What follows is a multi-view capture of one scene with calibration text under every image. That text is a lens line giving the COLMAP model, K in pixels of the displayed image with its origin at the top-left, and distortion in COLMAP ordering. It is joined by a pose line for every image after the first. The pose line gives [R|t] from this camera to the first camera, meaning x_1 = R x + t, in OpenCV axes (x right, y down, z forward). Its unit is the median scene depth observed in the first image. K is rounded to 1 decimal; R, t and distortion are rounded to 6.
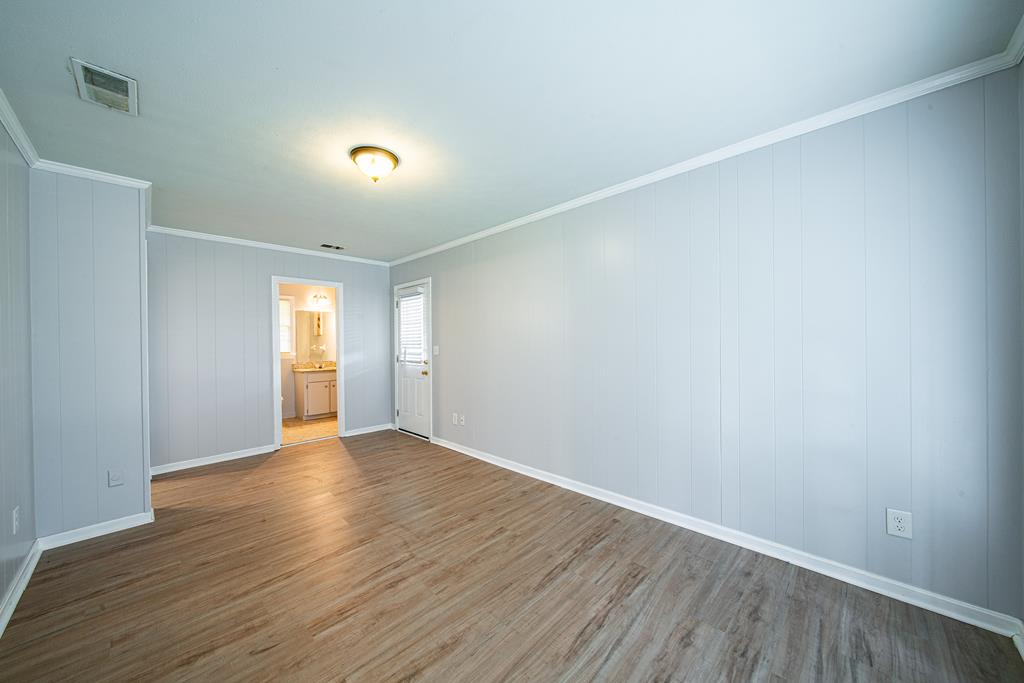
lens RADIAL K [[355.7, 0, 509.1], [0, 355.7, 341.6], [0, 0, 1]] dist [0.000358, -0.001590]
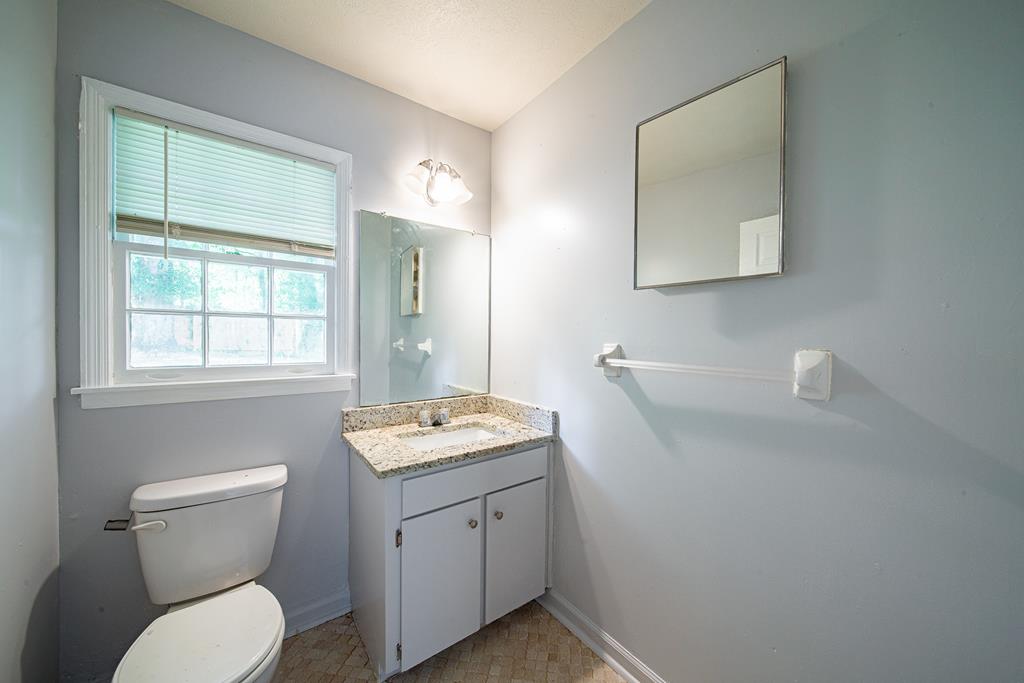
lens RADIAL K [[355.7, 0, 512.6], [0, 355.7, 341.2], [0, 0, 1]] dist [0.000358, -0.001590]
pose [[0.987287, 0.017704, -0.157957, -0.431493], [-0.016502, 0.999824, 0.008918, 0.007097], [0.158087, -0.006198, 0.987406, 0.737938]]
